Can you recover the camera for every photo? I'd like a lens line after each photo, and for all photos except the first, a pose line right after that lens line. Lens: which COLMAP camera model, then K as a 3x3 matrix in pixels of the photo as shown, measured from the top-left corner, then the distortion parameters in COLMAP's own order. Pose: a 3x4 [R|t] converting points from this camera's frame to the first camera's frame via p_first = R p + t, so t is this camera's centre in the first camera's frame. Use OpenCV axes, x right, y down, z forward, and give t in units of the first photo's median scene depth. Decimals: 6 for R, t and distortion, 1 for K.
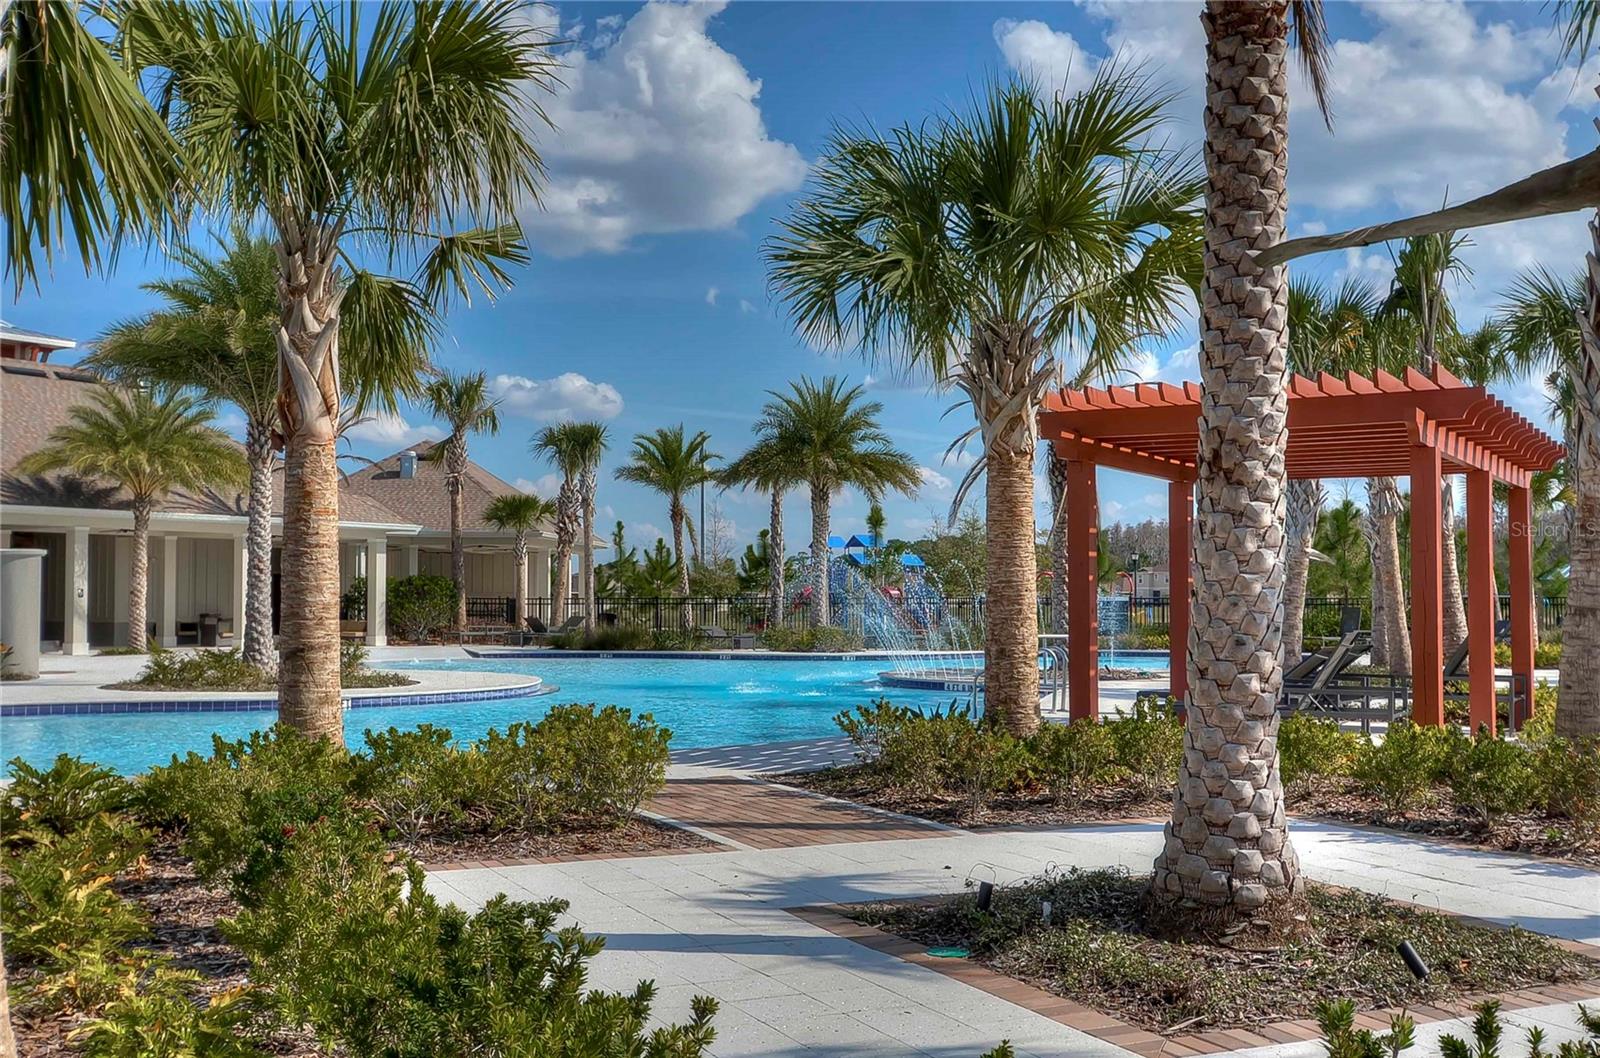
lens RADIAL K [[1632.7, 0, 780.2], [0, 1632.7, 491.8], [0, 0, 1]] dist [-0.009117, 0.000000]
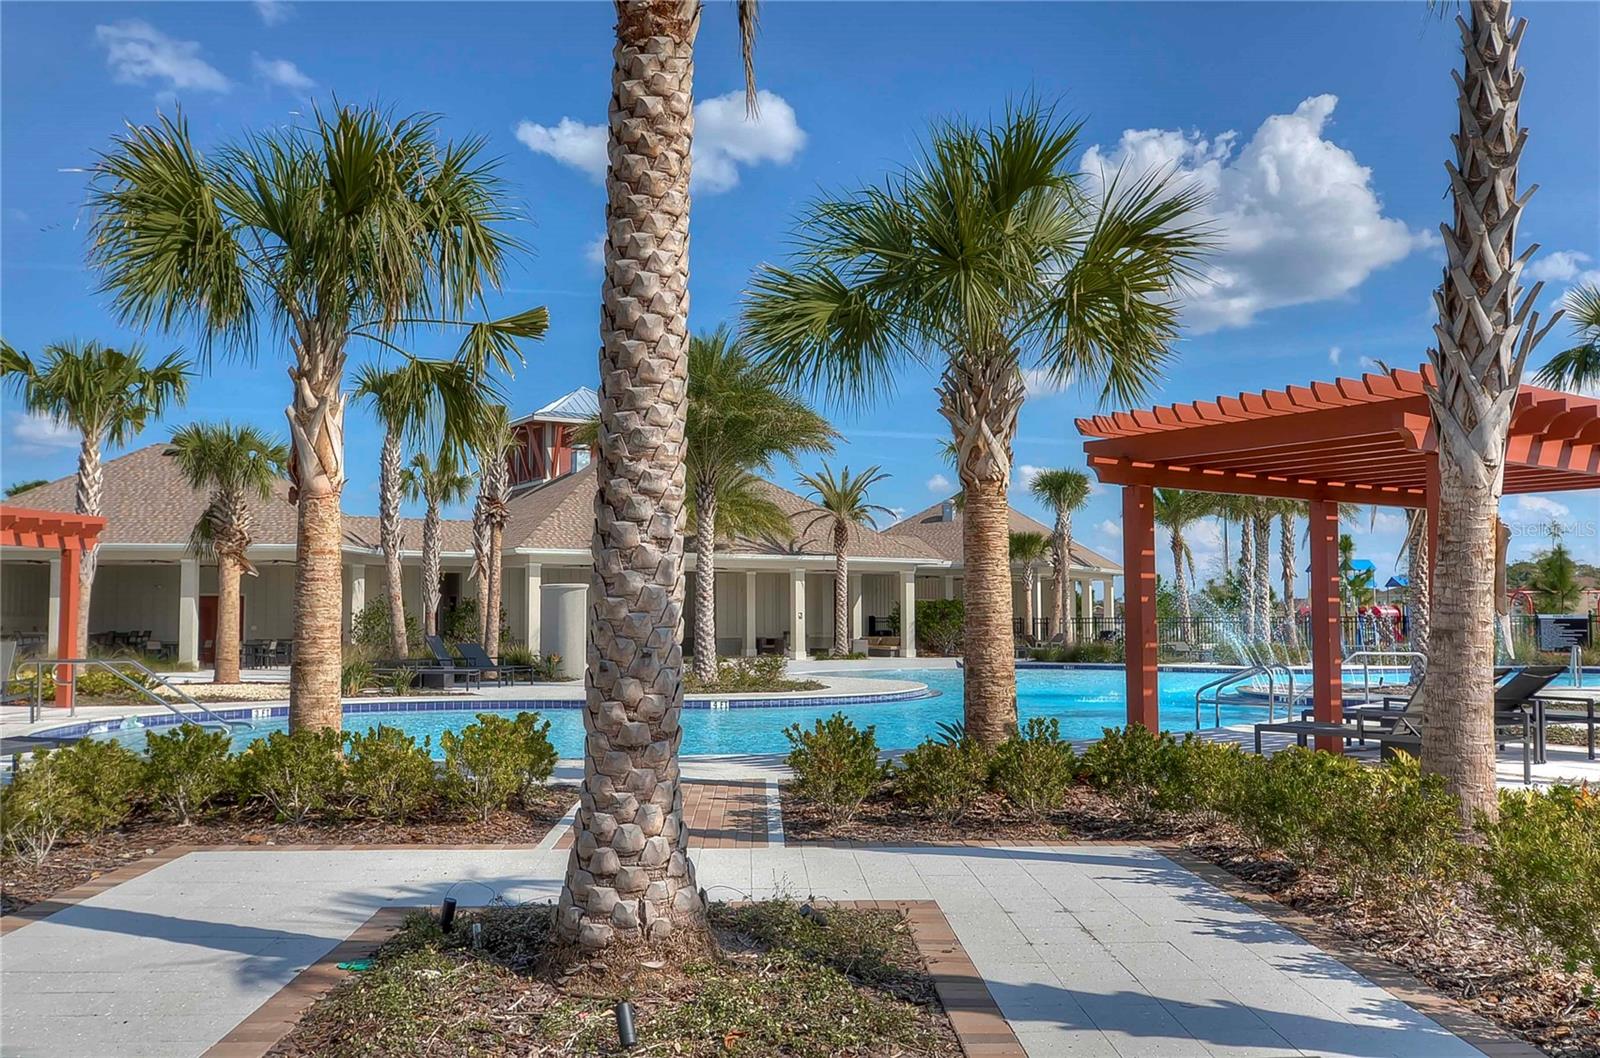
lens RADIAL K [[1333.6, 0, 775.9], [0, 1333.6, 512.5], [0, 0, 1]] dist [-0.009594, 0.002467]
pose [[0.922872, -0.033969, -0.383605, 0.426475], [0.028611, 0.999397, -0.019666, 0.011926], [0.384042, 0.007174, 0.923288, 0.198200]]
